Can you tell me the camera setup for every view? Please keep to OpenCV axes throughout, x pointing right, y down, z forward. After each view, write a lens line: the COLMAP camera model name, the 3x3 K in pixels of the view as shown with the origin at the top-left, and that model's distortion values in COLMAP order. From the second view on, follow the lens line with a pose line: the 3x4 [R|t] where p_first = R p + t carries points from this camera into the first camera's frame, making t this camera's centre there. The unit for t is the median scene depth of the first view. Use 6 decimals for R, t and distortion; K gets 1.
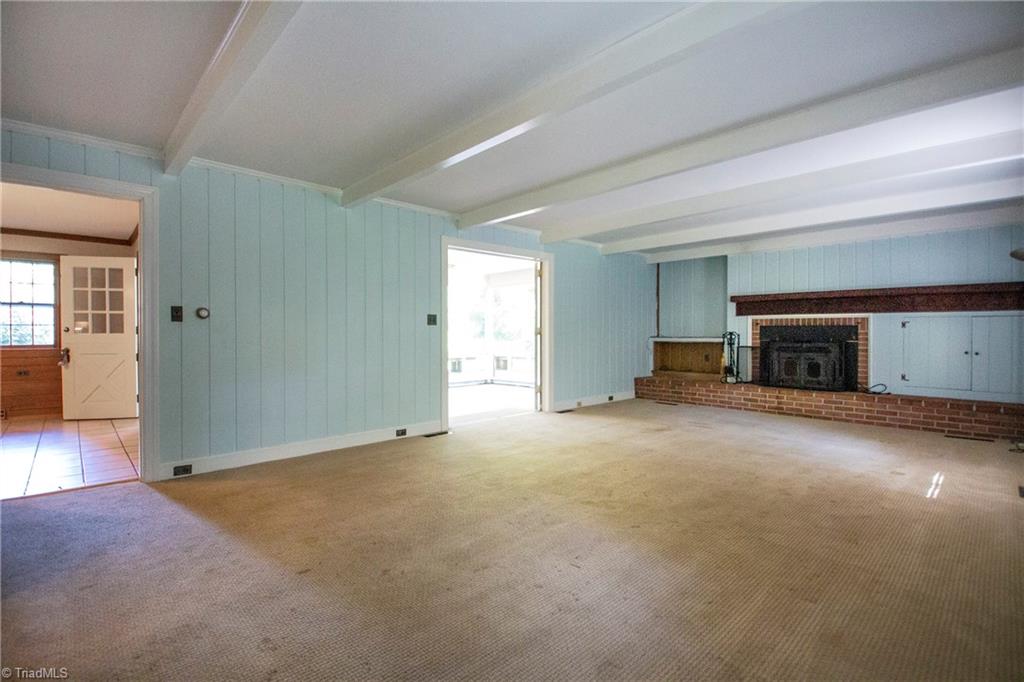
lens RADIAL K [[473.3, 0, 512.5], [0, 473.3, 338.1], [0, 0, 1]] dist [0.003048, -0.000524]
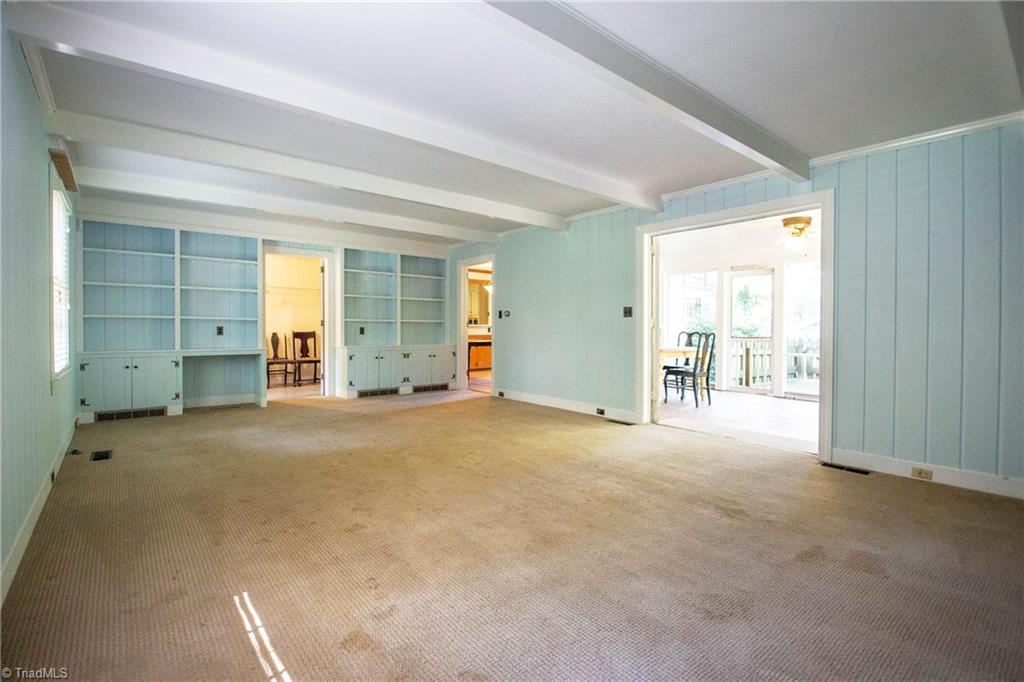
lens RADIAL K [[473.3, 0, 512.7], [0, 473.3, 333.6], [0, 0, 1]] dist [0.003048, -0.000524]
pose [[-0.052489, 0.022162, -0.998376, 1.132970], [-0.009302, 0.999699, 0.022680, -0.015364], [0.998578, 0.010477, -0.052267, 1.050788]]
